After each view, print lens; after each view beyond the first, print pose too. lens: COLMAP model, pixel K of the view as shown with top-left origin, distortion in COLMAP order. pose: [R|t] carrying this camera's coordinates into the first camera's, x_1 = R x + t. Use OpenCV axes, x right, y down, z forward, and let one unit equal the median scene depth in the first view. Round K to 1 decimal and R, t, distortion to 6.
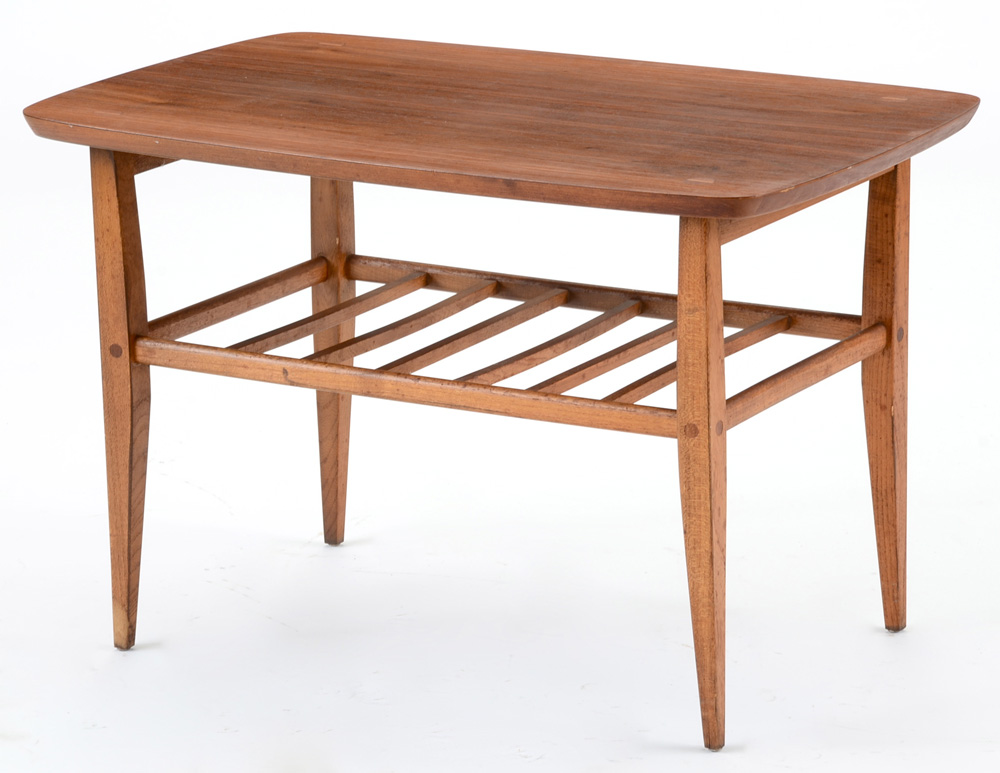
lens RADIAL K [[4920.9, 0, 513.2], [0, 4920.9, 404.5], [0, 0, 1]] dist [1.550904, 0.000000]
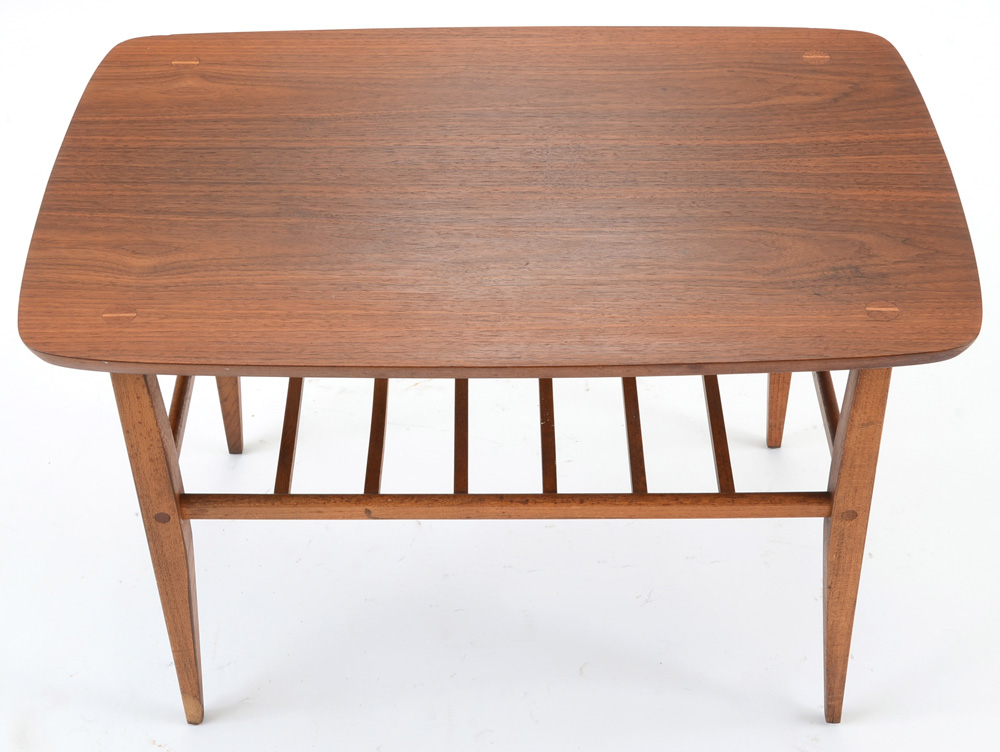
lens RADIAL K [[1747.1, 0, 496.0], [0, 1747.1, 374.1], [0, 0, 1]] dist [0.204332, 0.000000]
pose [[0.872464, -0.320040, 0.369297, -0.139837], [0.128936, 0.879686, 0.457743, -0.180685], [-0.471362, -0.351749, 0.808759, 0.708111]]
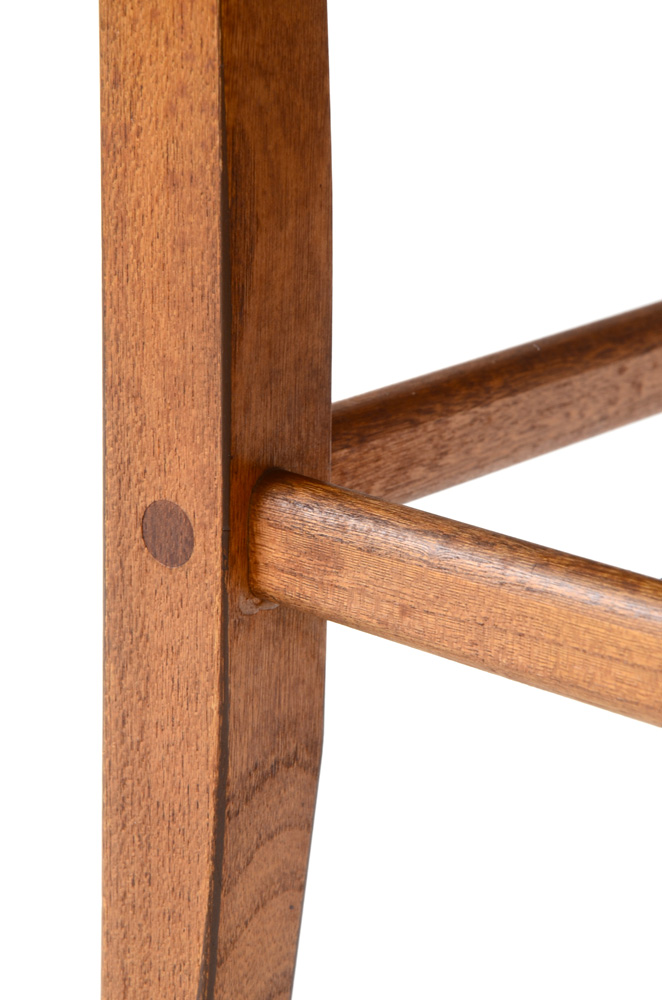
lens RADIAL K [[3558.1, 0, 330.6], [0, 3558.1, 500.9], [0, 0, 1]] dist [0.792762, 0.000000]
pose [[0.984702, 0.092560, -0.147627, -0.050806], [-0.085202, 0.994821, 0.055428, -0.021210], [0.151992, -0.042002, 0.987489, 0.851536]]
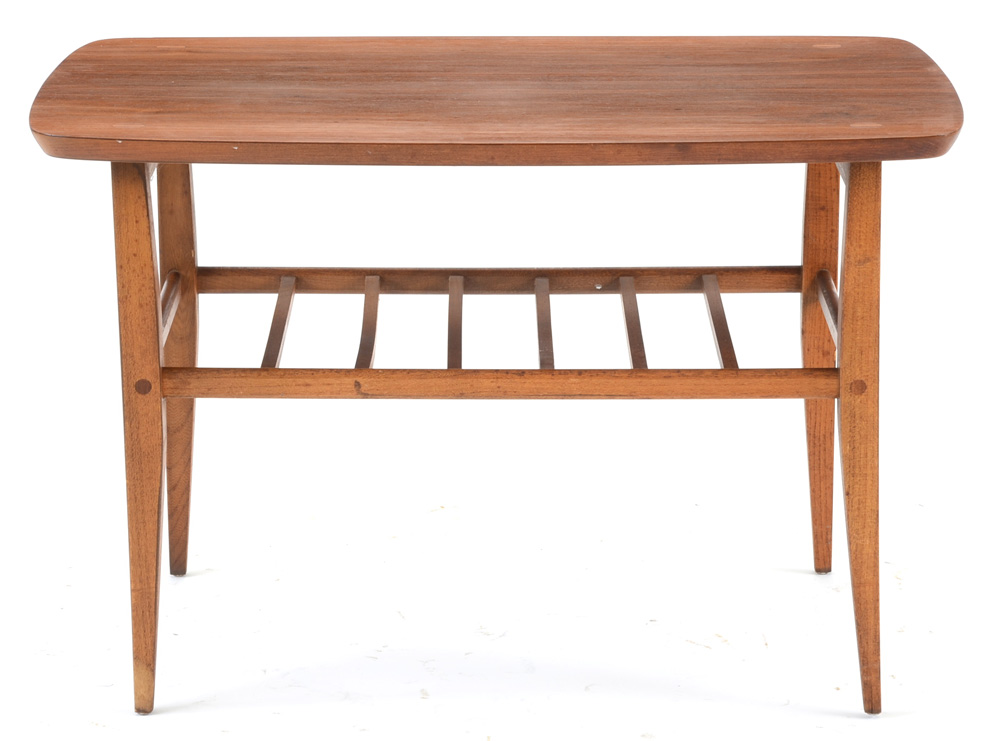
lens RADIAL K [[3643.7, 0, 495.5], [0, 3643.7, 378.6], [0, 0, 1]] dist [0.884168, 0.000000]
pose [[0.873878, -0.118120, 0.471577, -0.340610], [0.120200, 0.992413, 0.025835, -0.021917], [-0.471051, 0.034107, 0.881446, 0.377103]]
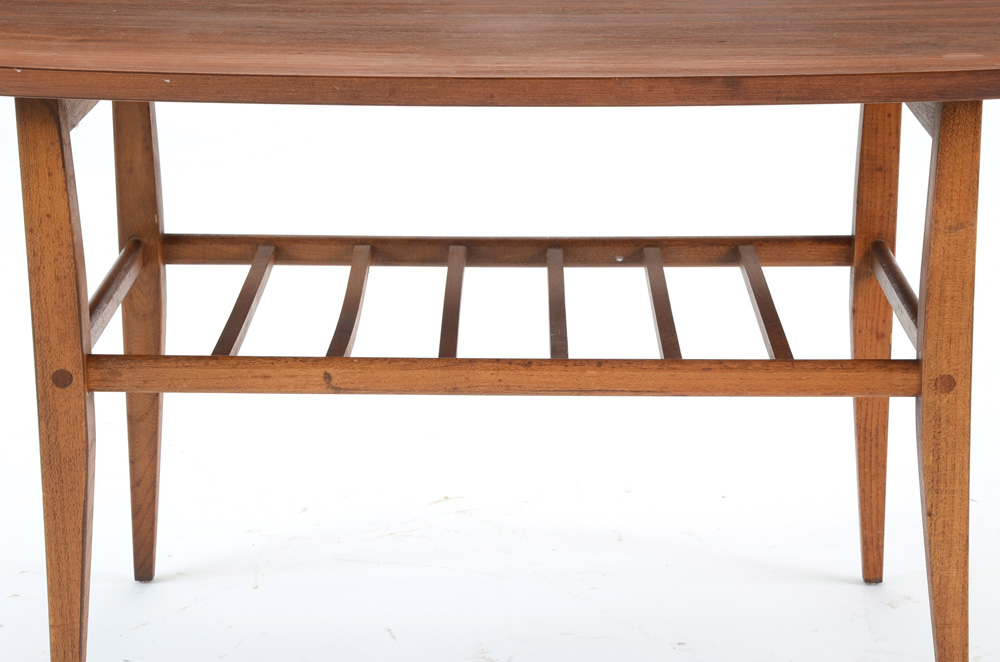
lens RADIAL K [[2607.4, 0, 496.4], [0, 2607.4, 340.9], [0, 0, 1]] dist [0.697954, 0.000000]
pose [[0.880388, -0.116661, 0.459682, -0.204055], [0.115785, 0.992815, 0.030210, -0.020828], [-0.459903, 0.026628, 0.887570, 0.619974]]
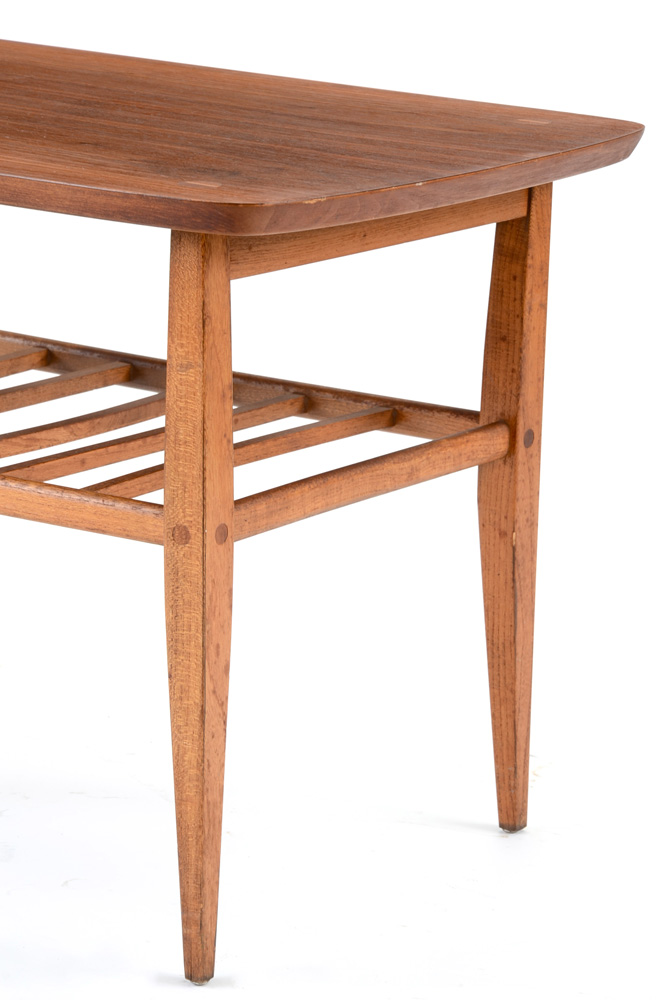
lens RADIAL K [[3984.1, 0, 334.8], [0, 3984.1, 510.0], [0, 0, 1]] dist [1.379996, 0.000000]
pose [[0.995207, 0.058715, -0.078205, 0.097545], [-0.060857, 0.997826, -0.025288, 0.014136], [0.076551, 0.029926, 0.996616, 0.393154]]
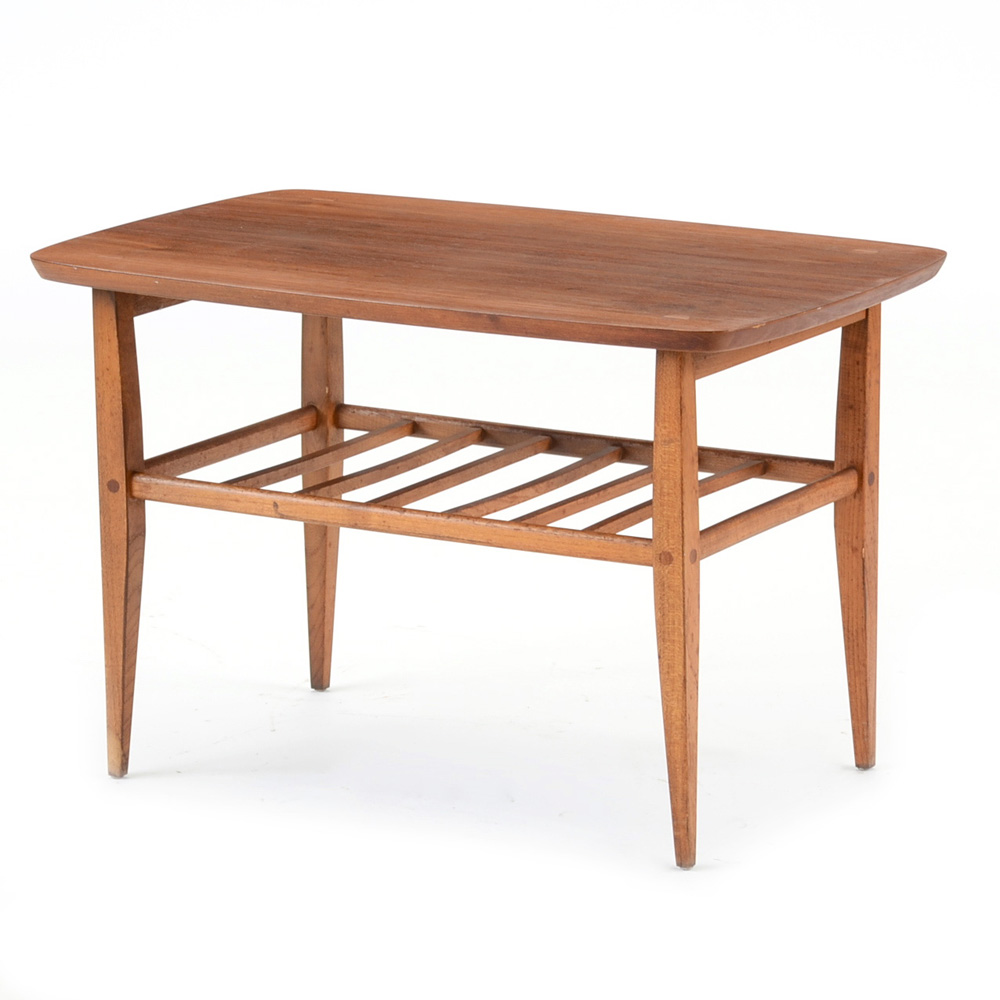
lens RADIAL K [[5467.7, 0, 472.0], [0, 5467.7, 524.3], [0, 0, 1]] dist [0.889487, 0.000000]
pose [[0.999921, 0.009816, -0.007858, 0.003965], [-0.010087, 0.999332, -0.035127, 0.036632], [0.007508, 0.035204, 0.999352, -0.143534]]
